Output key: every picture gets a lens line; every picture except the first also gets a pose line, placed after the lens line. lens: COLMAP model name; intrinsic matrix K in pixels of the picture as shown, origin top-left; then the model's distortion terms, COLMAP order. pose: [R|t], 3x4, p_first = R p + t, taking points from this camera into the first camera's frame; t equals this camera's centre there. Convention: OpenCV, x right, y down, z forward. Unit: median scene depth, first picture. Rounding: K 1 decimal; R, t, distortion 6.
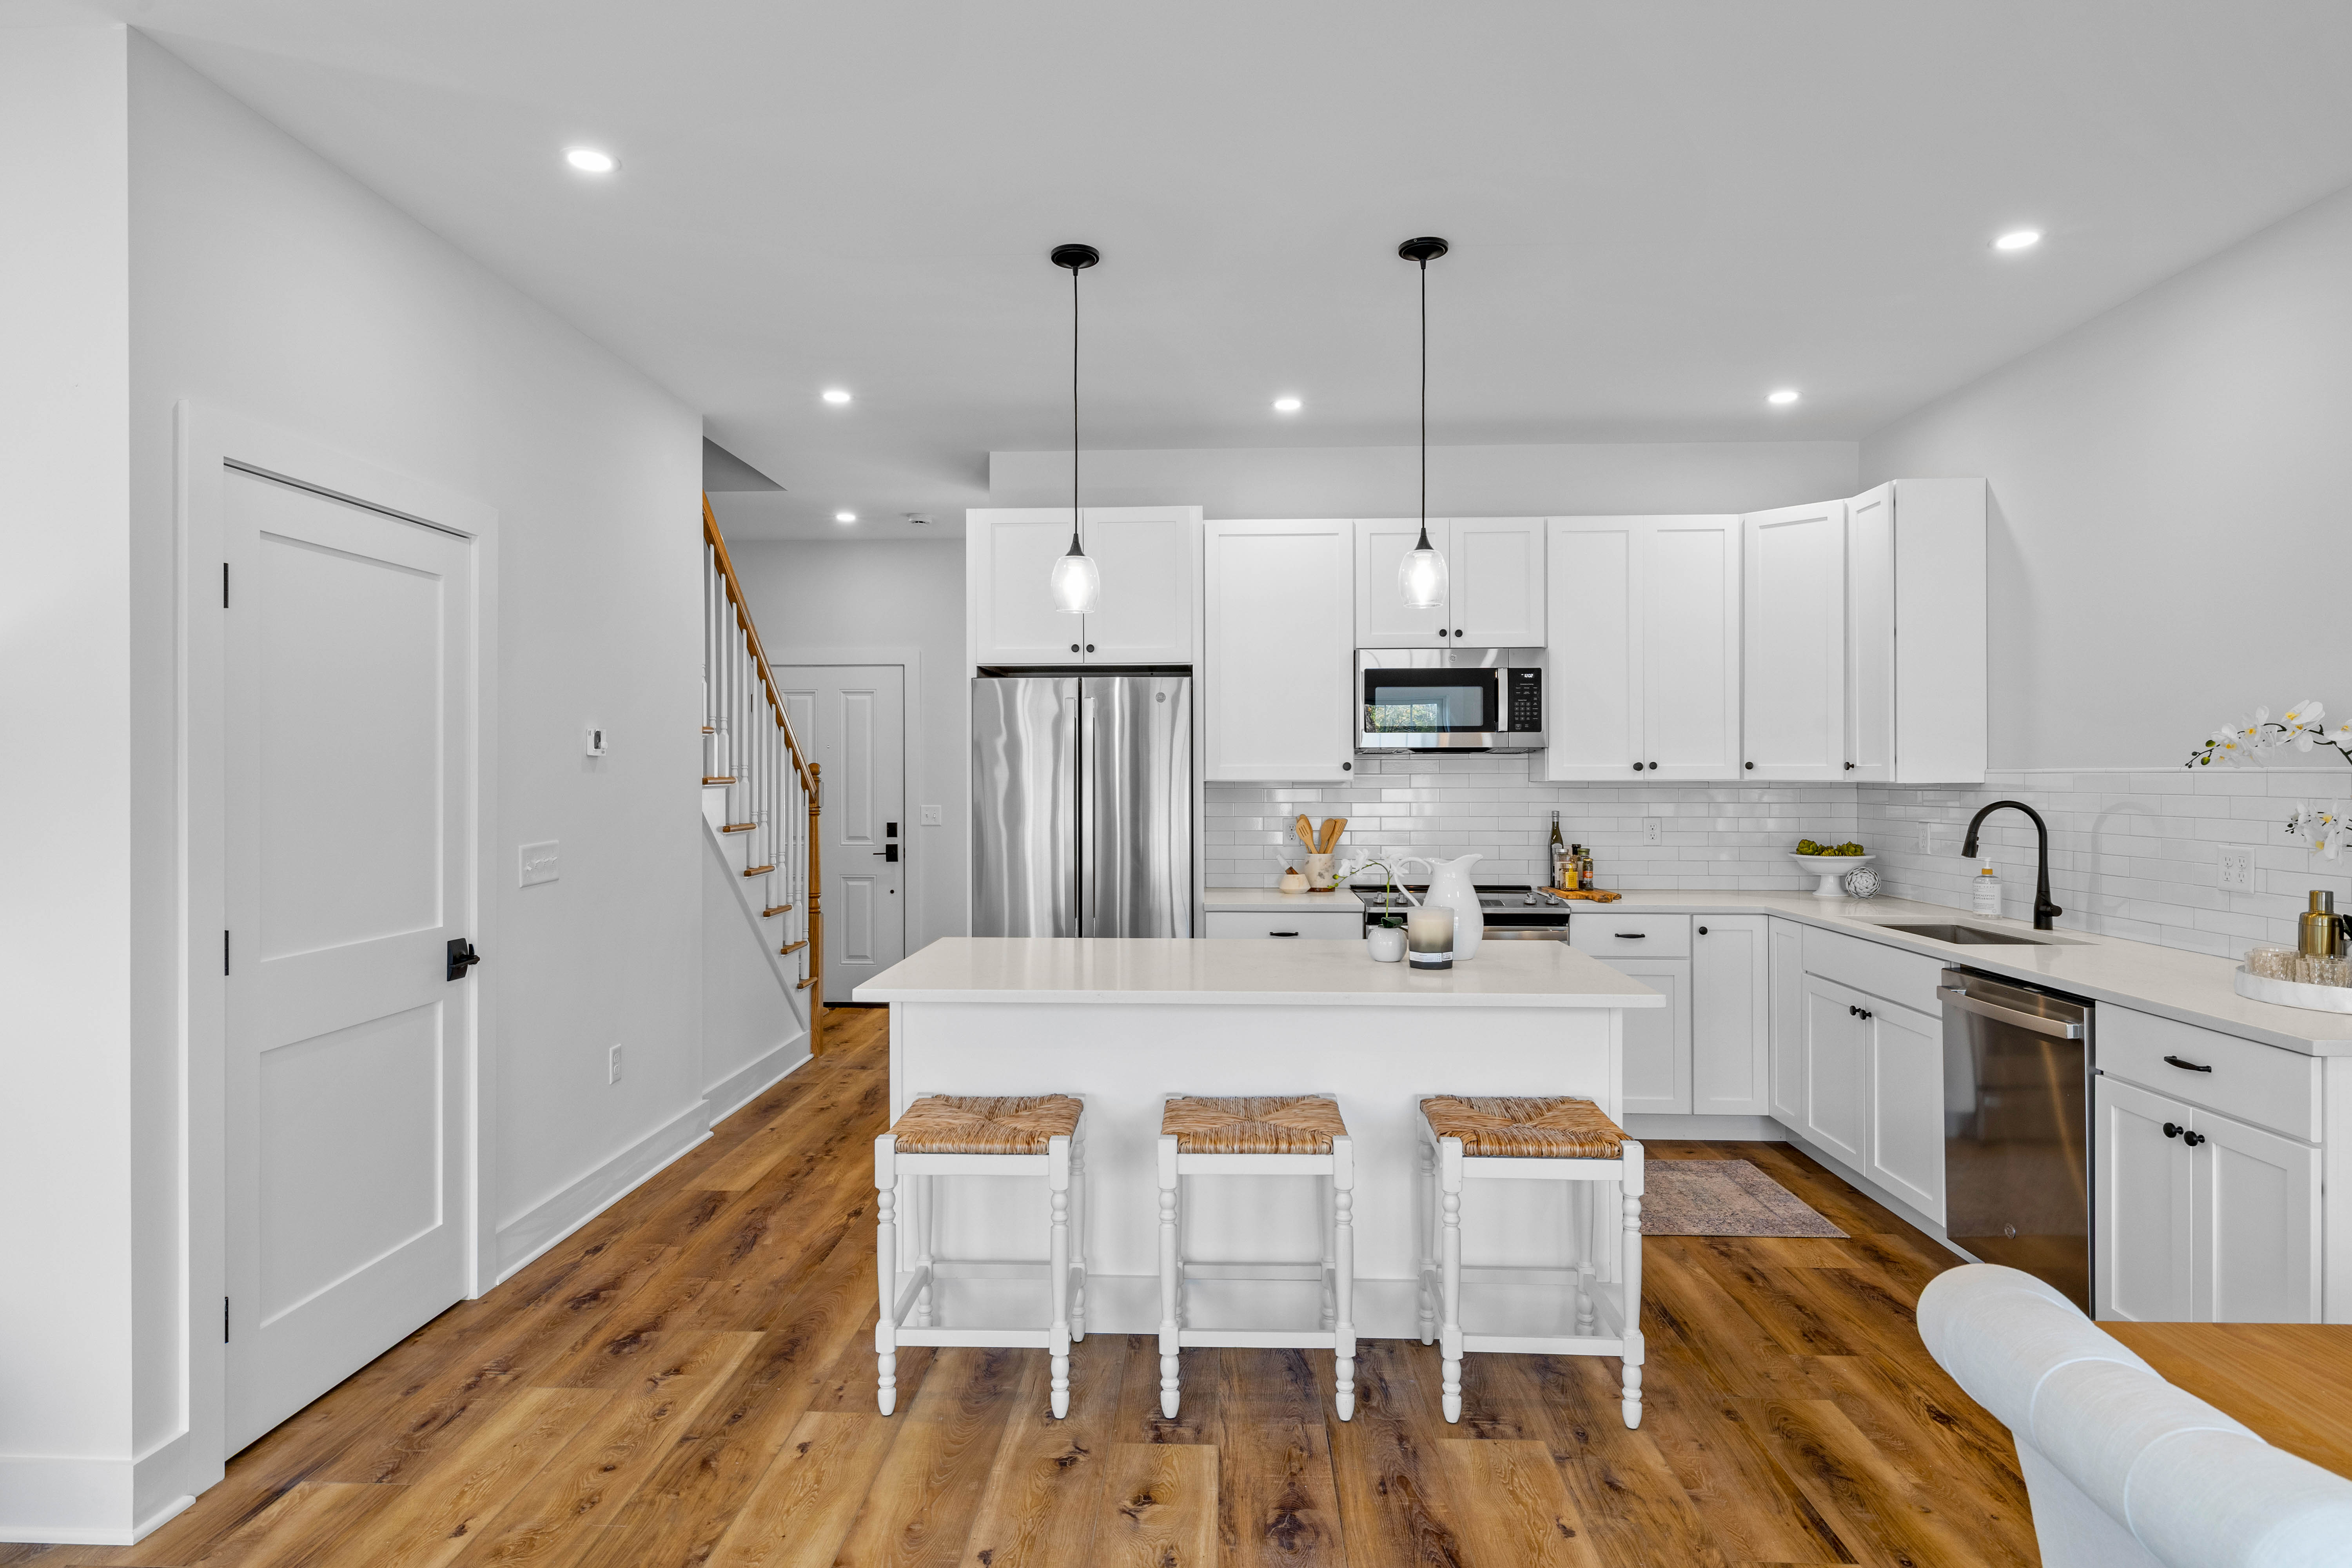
lens RADIAL K [[1290.0, 0, 1167.9], [0, 1290.0, 770.4], [0, 0, 1]] dist [-0.000528, 0.000824]
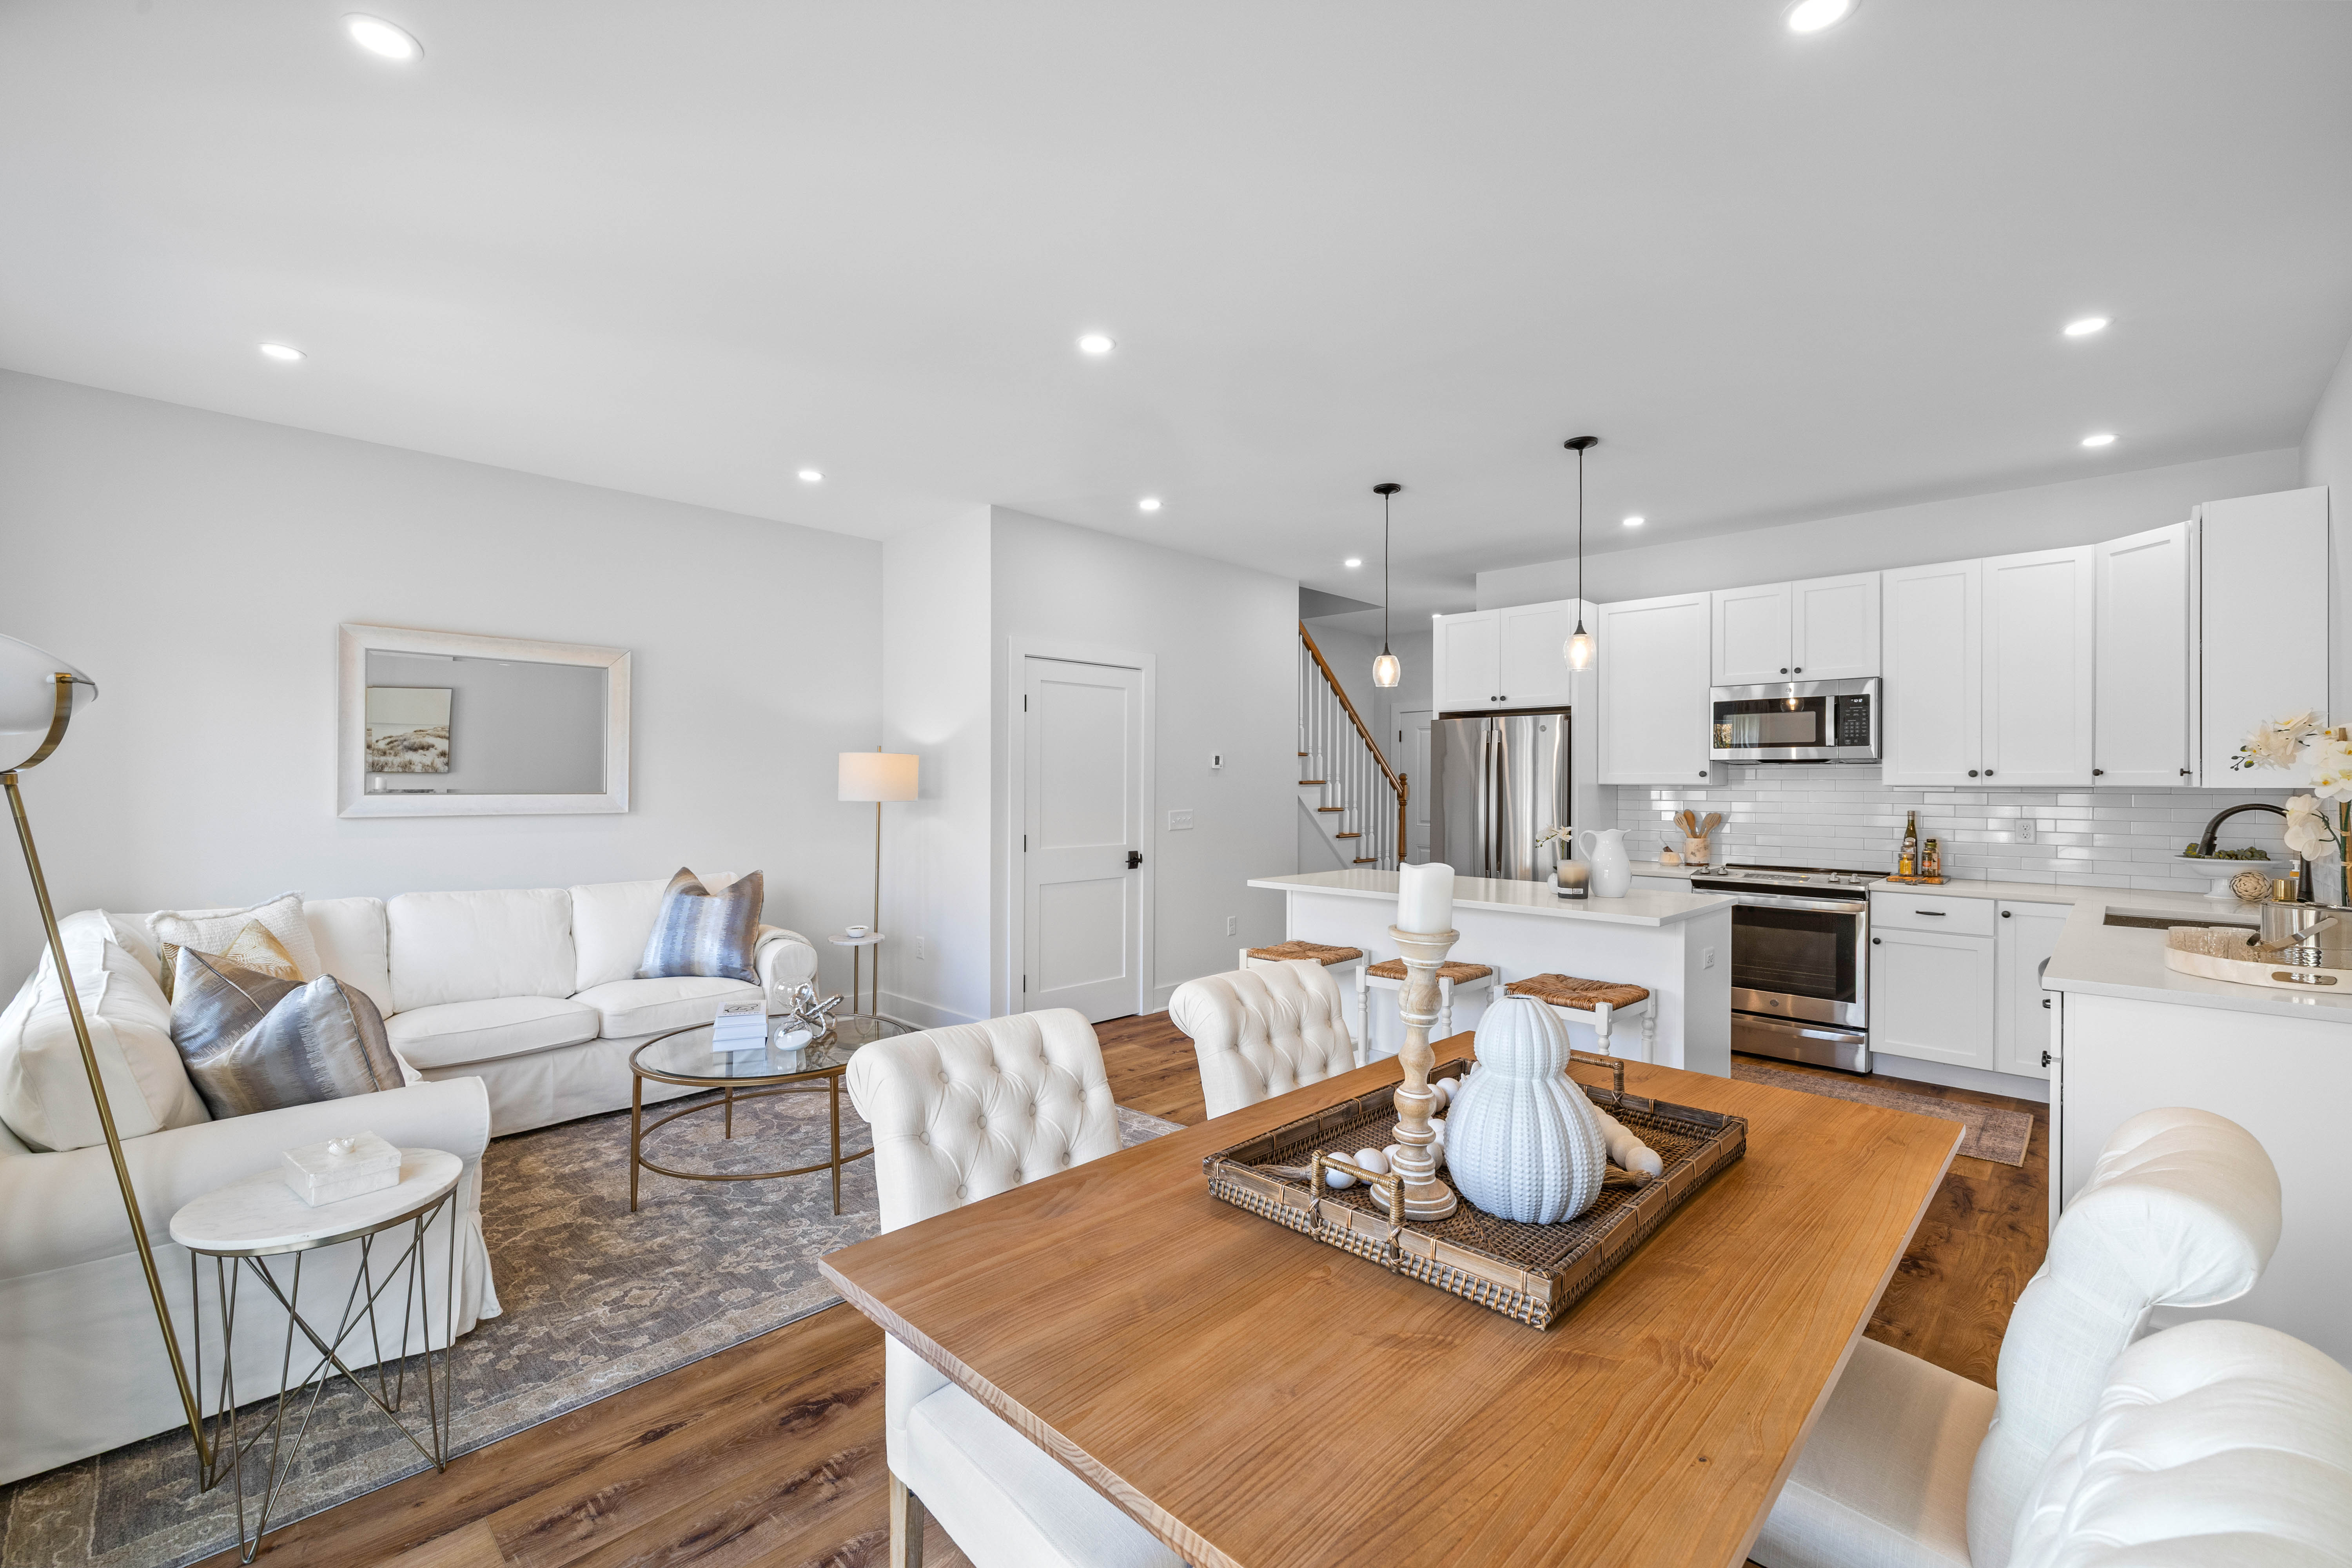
lens RADIAL K [[997.7, 0, 1165.1], [0, 997.7, 783.5], [0, 0, 1]] dist [0.000992, 0.000769]
pose [[0.748415, 0.004618, -0.663214, 0.484161], [-0.003973, 0.999989, 0.002479, 0.007880], [0.663219, 0.000779, 0.748425, -0.191722]]
